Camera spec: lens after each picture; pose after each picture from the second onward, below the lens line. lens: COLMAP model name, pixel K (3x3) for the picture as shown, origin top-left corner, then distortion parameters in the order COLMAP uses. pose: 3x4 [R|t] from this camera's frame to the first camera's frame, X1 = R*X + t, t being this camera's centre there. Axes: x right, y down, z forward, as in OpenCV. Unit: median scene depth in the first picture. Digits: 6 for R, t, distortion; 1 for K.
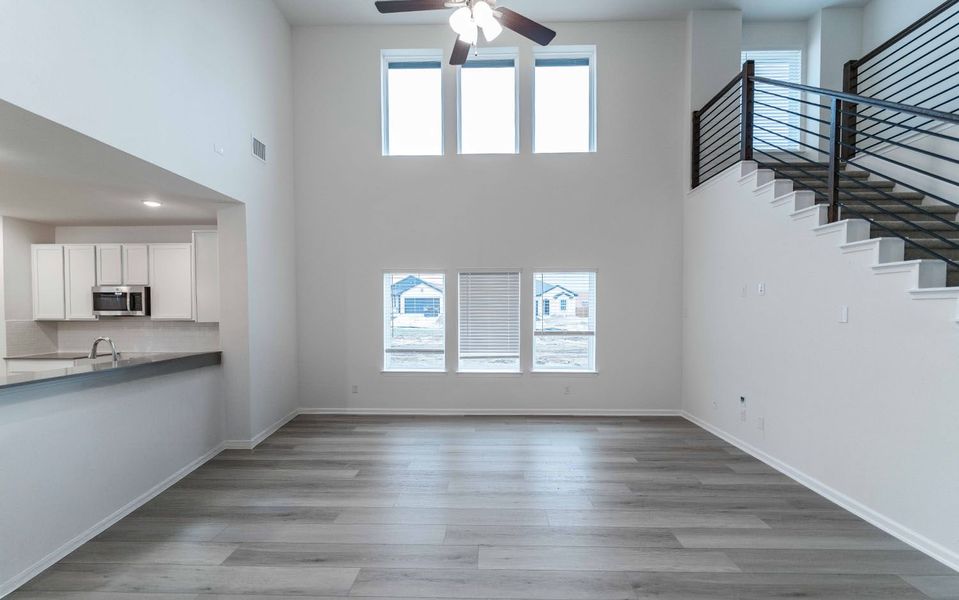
lens RADIAL K [[380.0, 0, 479.3], [0, 380.0, 317.9], [0, 0, 1]] dist [-0.002113, -0.000012]
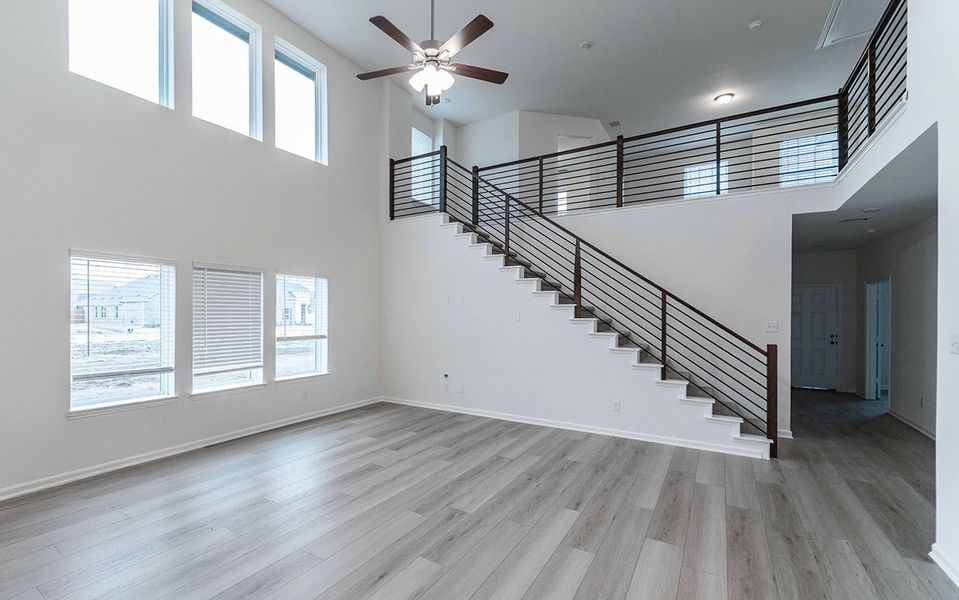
lens RADIAL K [[420.6, 0, 425.7], [0, 420.6, 310.7], [0, 0, 1]] dist [-0.001189, -0.000234]
pose [[0.553351, 0.008376, 0.832906, -0.520361], [0.016897, 0.999631, -0.021279, -0.001433], [-0.832777, 0.025848, 0.553005, 0.128510]]
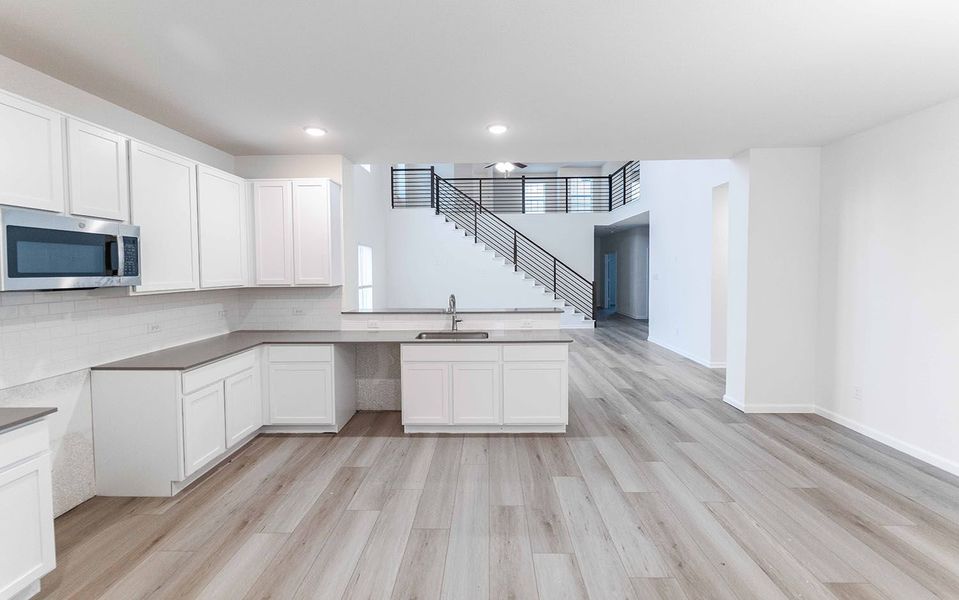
lens RADIAL K [[390.6, 0, 462.4], [0, 390.6, 283.5], [0, 0, 1]] dist [-0.001315, -0.005330]
pose [[0.045908, -0.034237, 0.998359, -1.333282], [0.033336, 0.998908, 0.032723, -0.011068], [-0.998389, 0.031779, 0.046999, 0.546488]]
